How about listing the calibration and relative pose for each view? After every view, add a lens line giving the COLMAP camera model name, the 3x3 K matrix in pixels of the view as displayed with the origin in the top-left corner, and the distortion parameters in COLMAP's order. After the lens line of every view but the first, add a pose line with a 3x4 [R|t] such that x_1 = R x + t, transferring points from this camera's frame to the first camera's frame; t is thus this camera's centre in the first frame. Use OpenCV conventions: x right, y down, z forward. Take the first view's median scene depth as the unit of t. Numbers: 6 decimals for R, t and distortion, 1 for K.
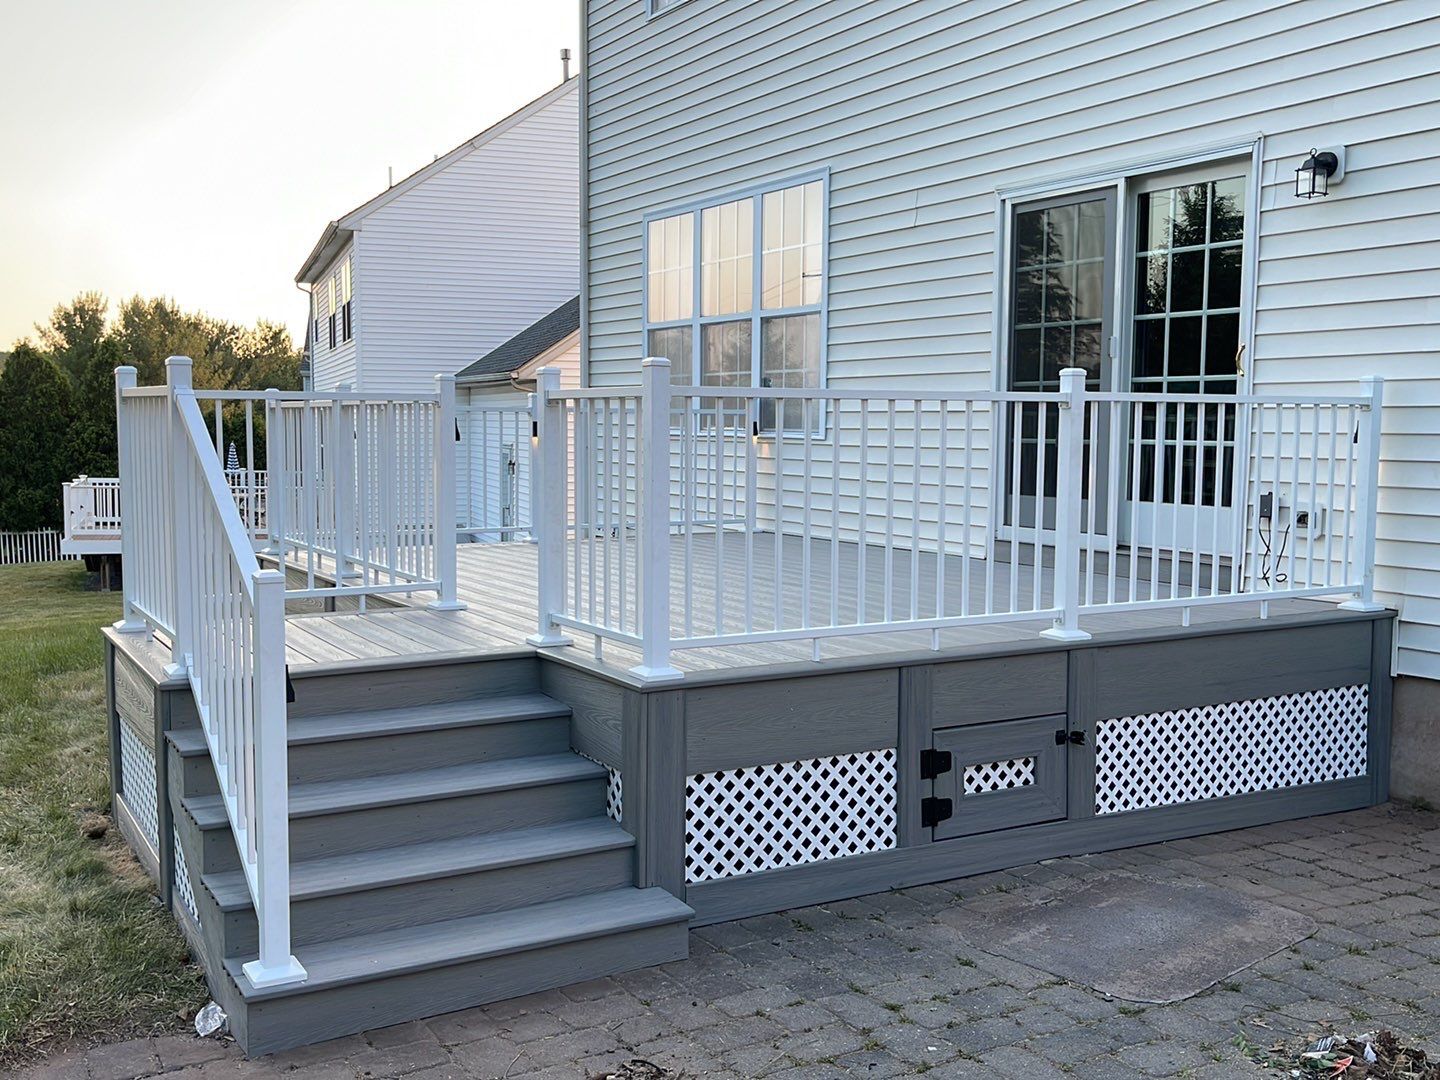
lens RADIAL K [[1479.1, 0, 720.0], [0, 1479.1, 540.0], [0, 0, 1]] dist [-0.056261, -0.002514]
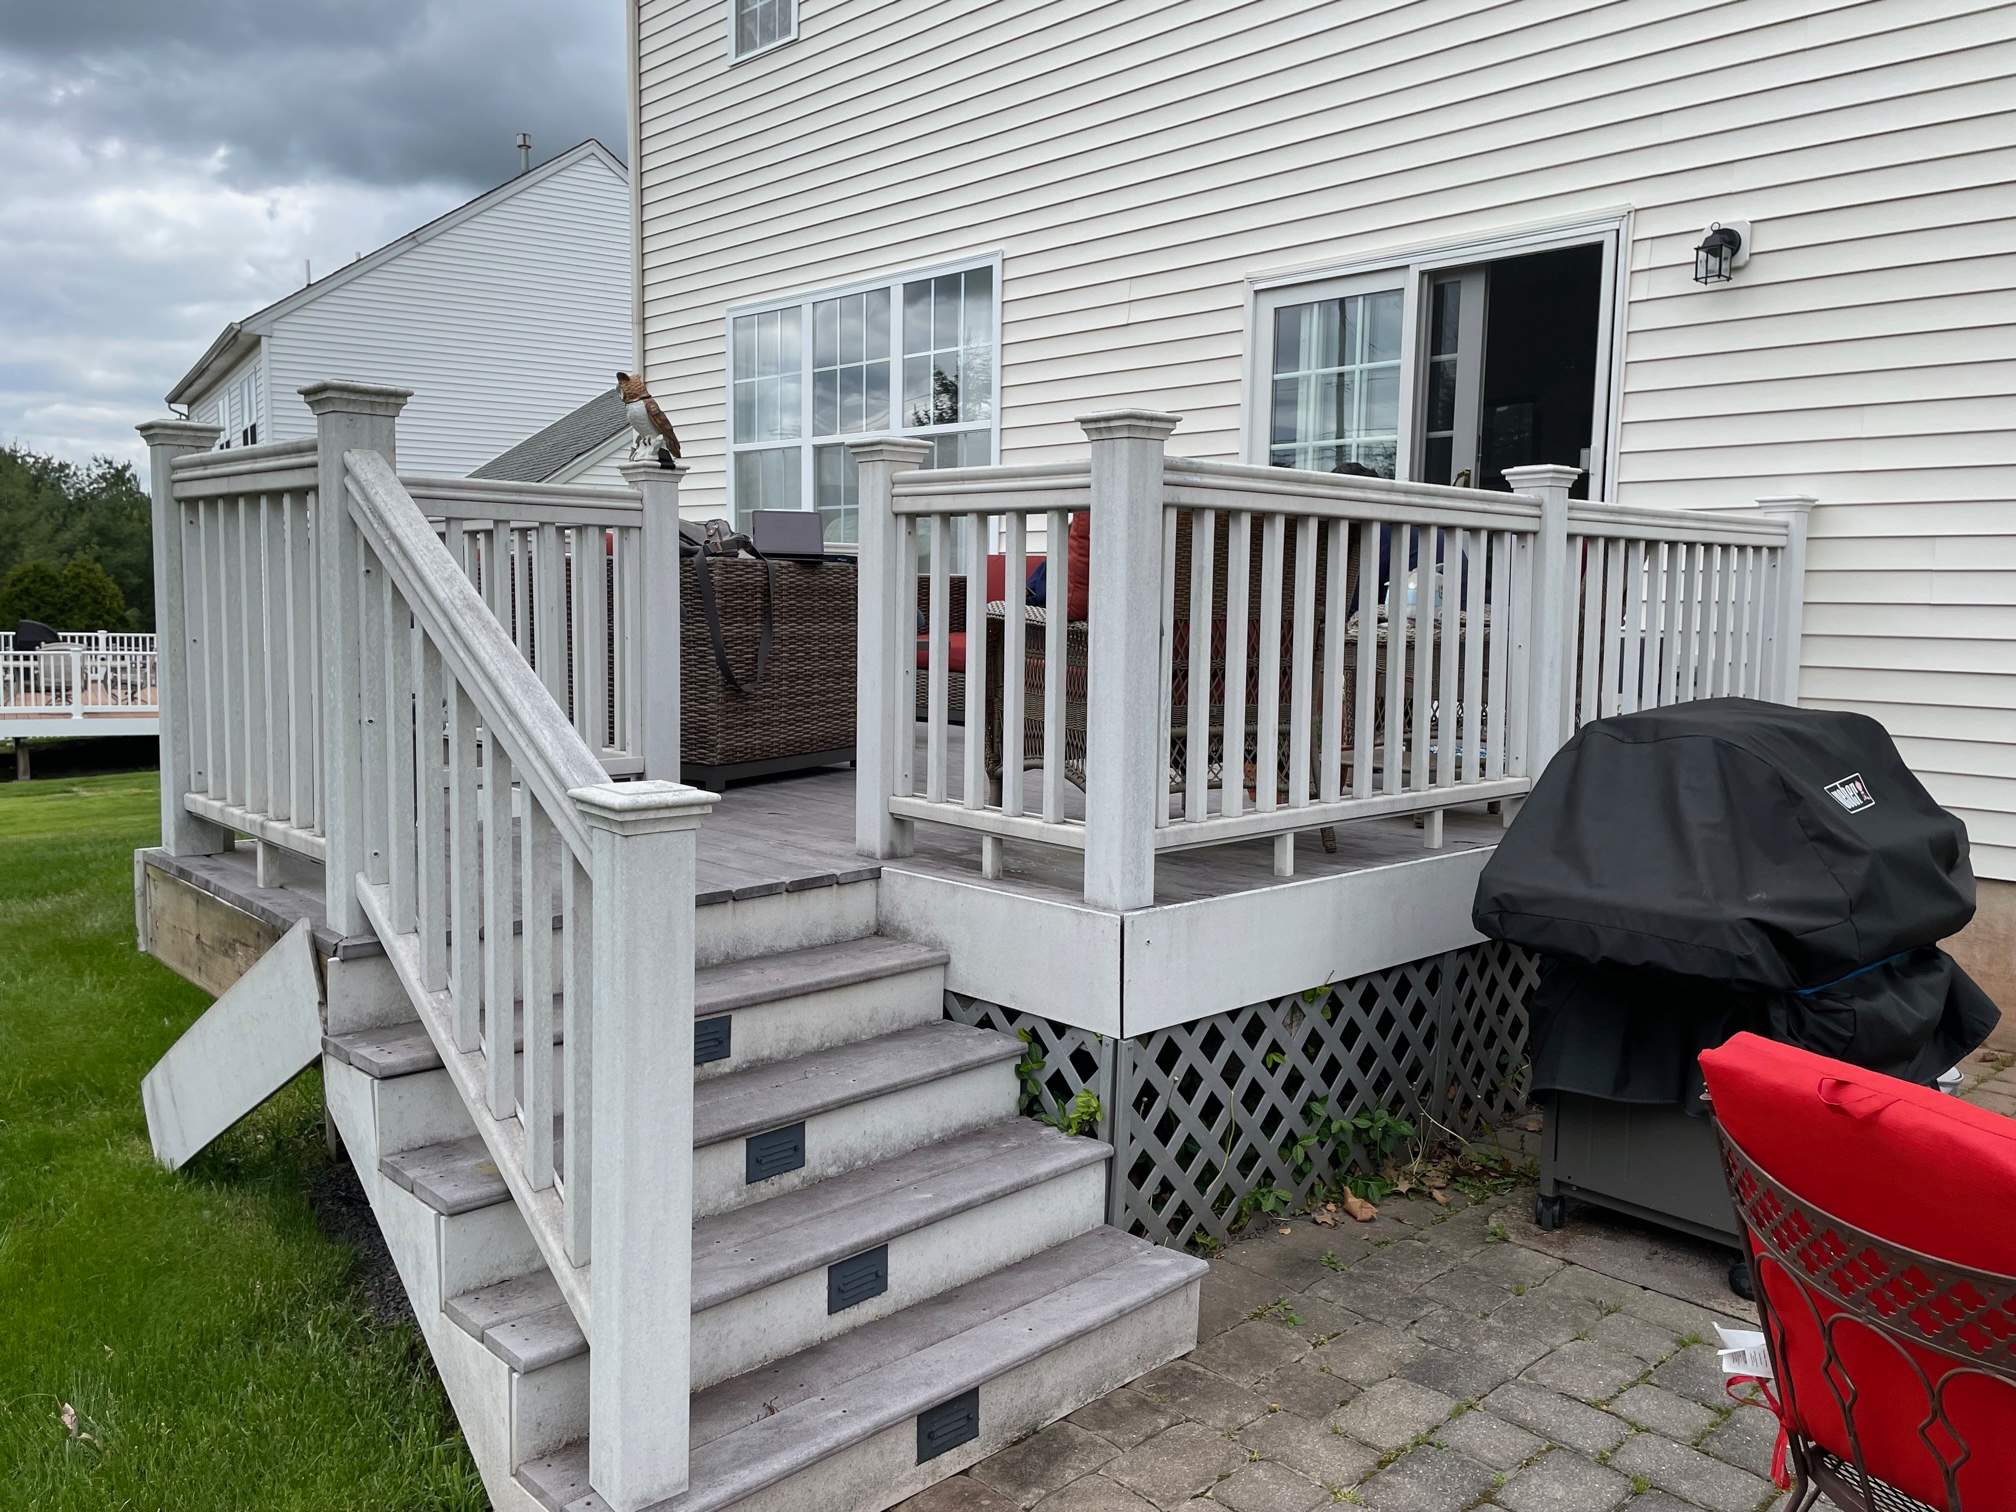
lens RADIAL K [[1552.5, 0, 1003.9], [0, 1552.5, 724.7], [0, 0, 1]] dist [0.003590, -0.002630]
pose [[0.971886, -0.011742, 0.235157, -0.149156], [0.010164, 0.999917, 0.007922, 0.002294], [-0.235231, -0.005309, 0.971925, 0.189723]]
